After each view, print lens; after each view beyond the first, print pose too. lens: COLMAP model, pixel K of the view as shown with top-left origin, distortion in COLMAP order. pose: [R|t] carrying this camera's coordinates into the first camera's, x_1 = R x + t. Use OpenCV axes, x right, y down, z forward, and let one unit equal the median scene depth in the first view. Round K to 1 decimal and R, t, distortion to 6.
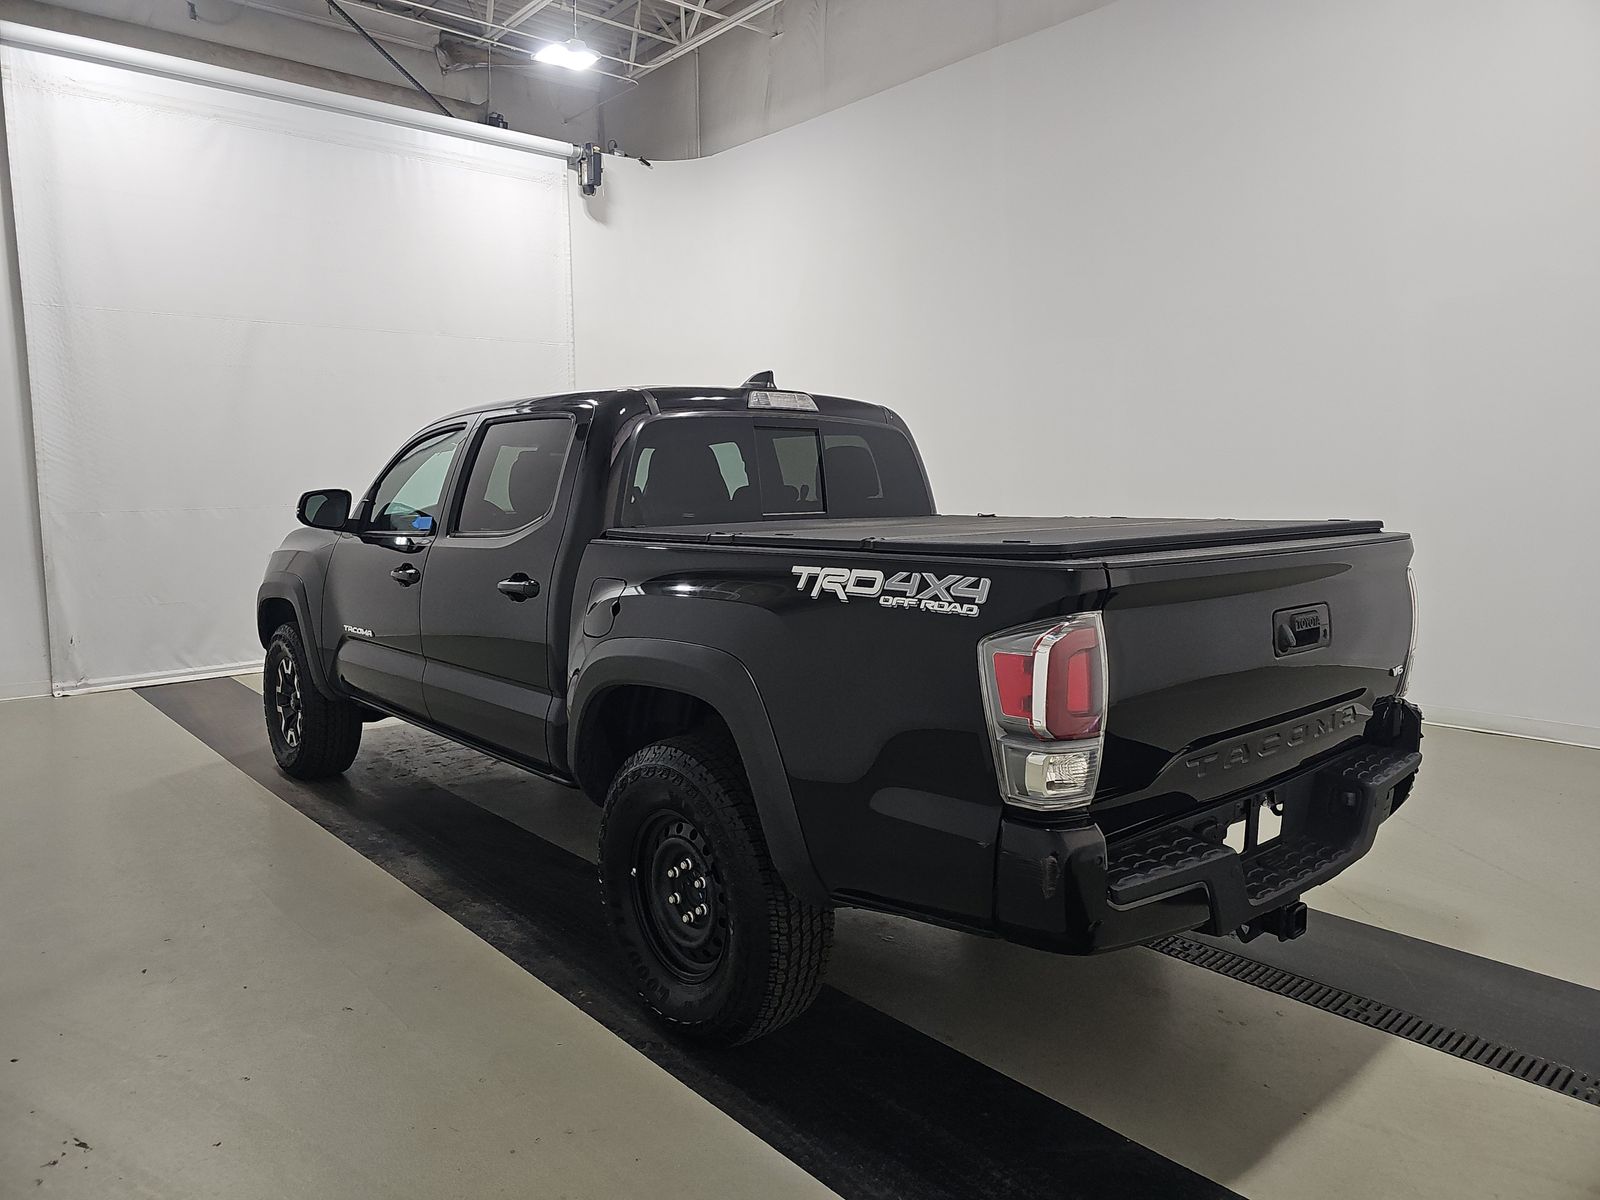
lens RADIAL K [[1076.4, 0, 800.0], [0, 1076.4, 600.0], [0, 0, 1]] dist [0.027182, -0.002736]
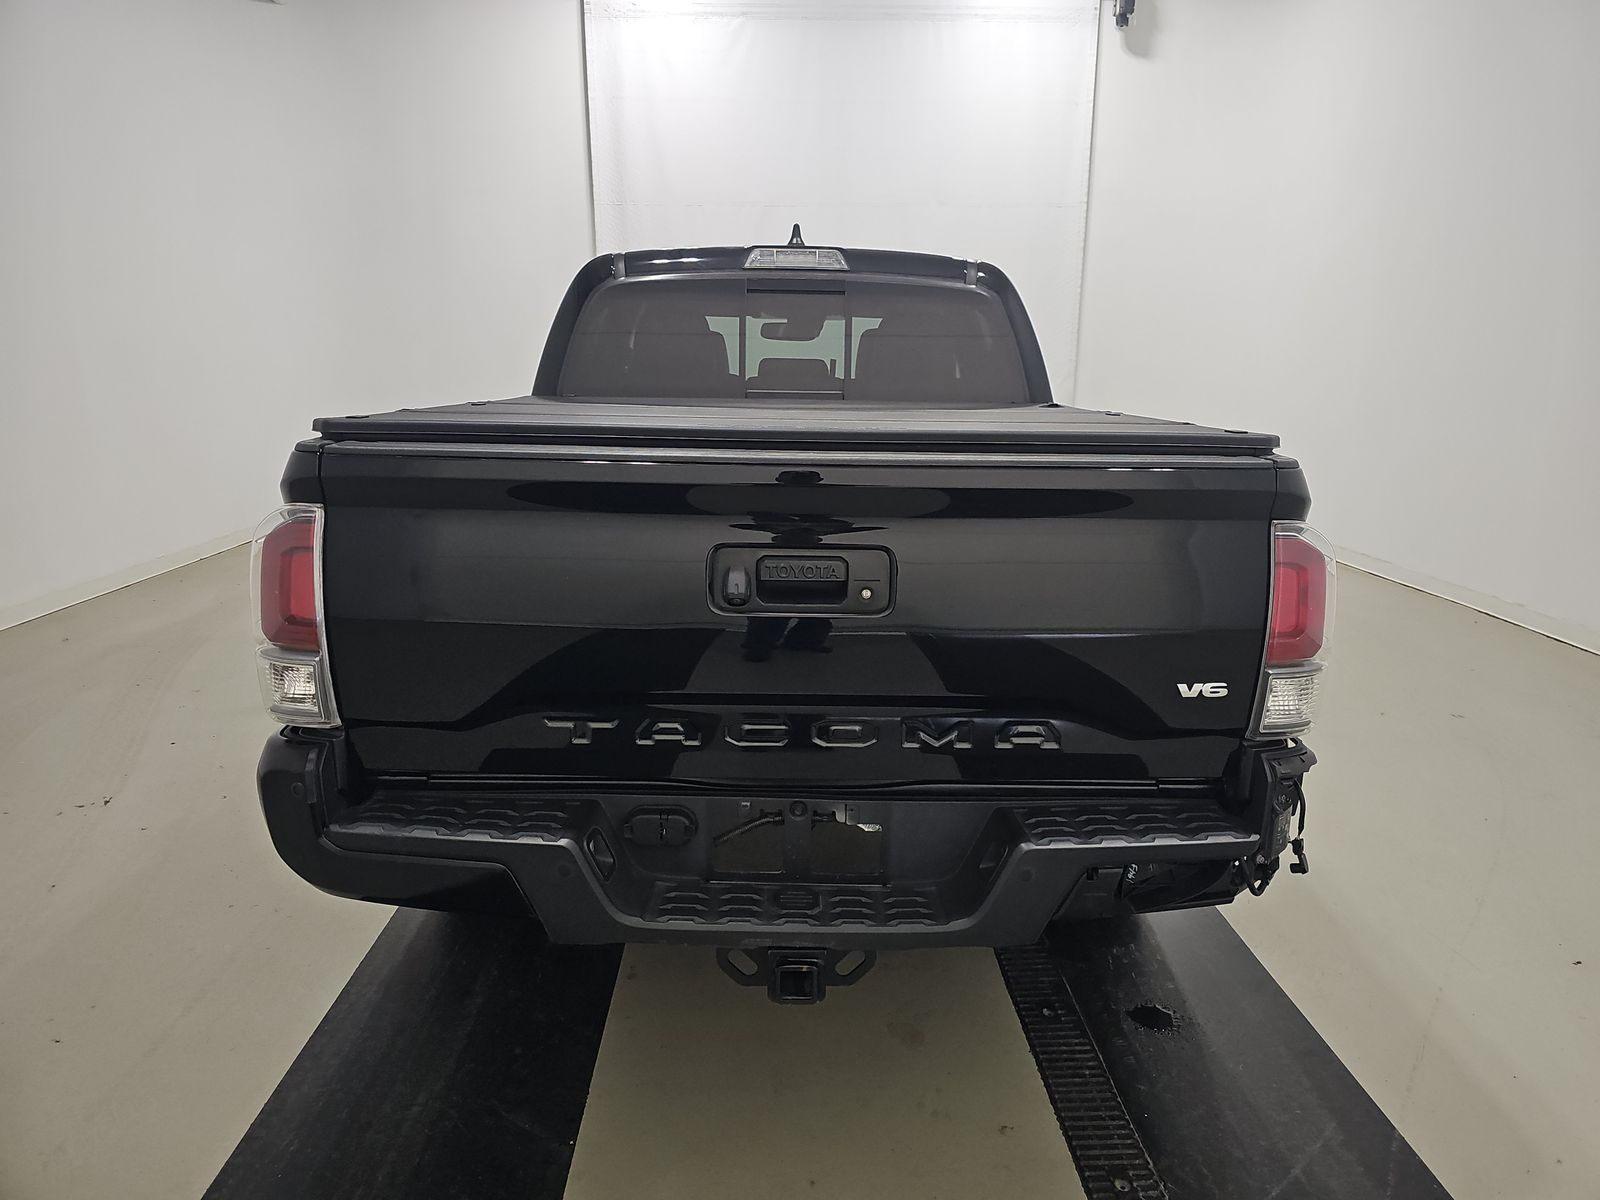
lens RADIAL K [[1076.4, 0, 800.0], [0, 1076.4, 600.0], [0, 0, 1]] dist [0.027182, -0.002736]
pose [[0.767271, 0.157761, -0.621616, 0.562947], [-0.089520, 0.986128, 0.139776, -0.035391], [0.635045, -0.051599, 0.770750, 0.315028]]
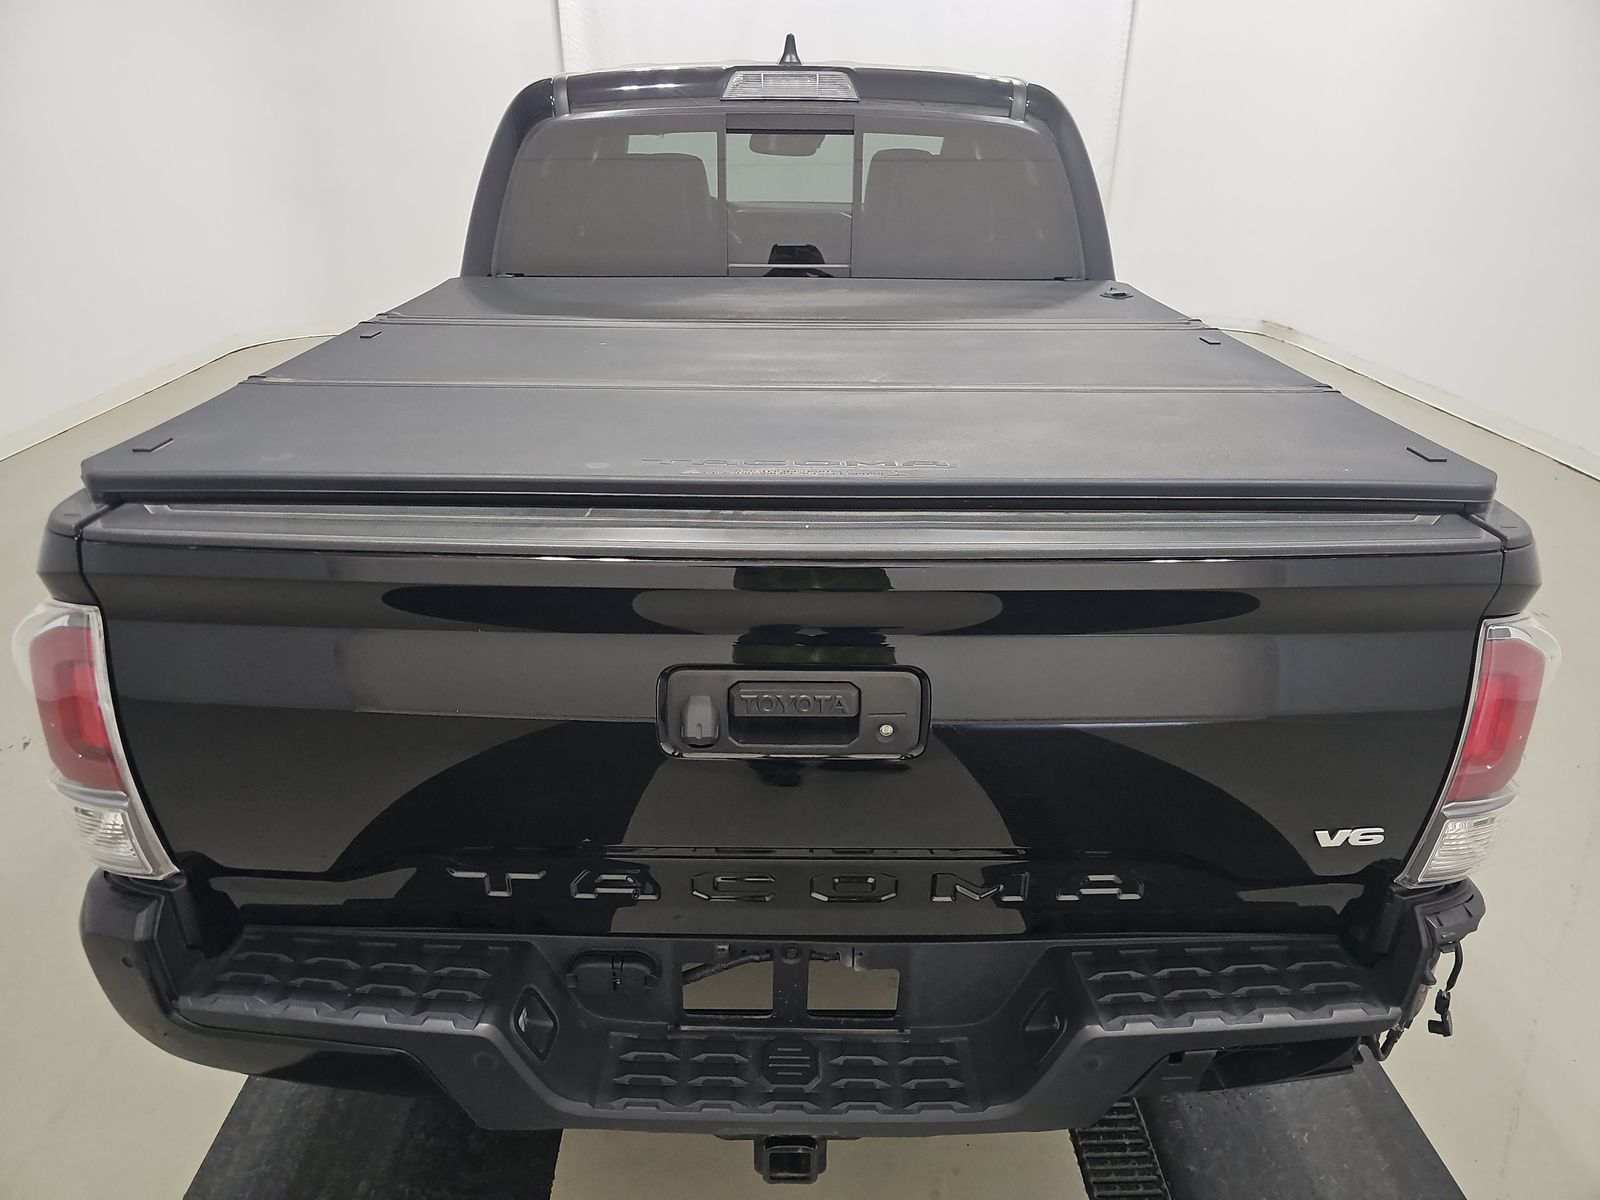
lens RADIAL K [[1066.8, 0, 785.7], [0, 1066.8, 603.6], [0, 0, 1]] dist [0.006556, 0.003425]
pose [[0.759619, 0.288747, -0.582756, 0.451978], [-0.081916, 0.931382, 0.354708, -0.119600], [0.645189, -0.221705, 0.731148, 0.441909]]
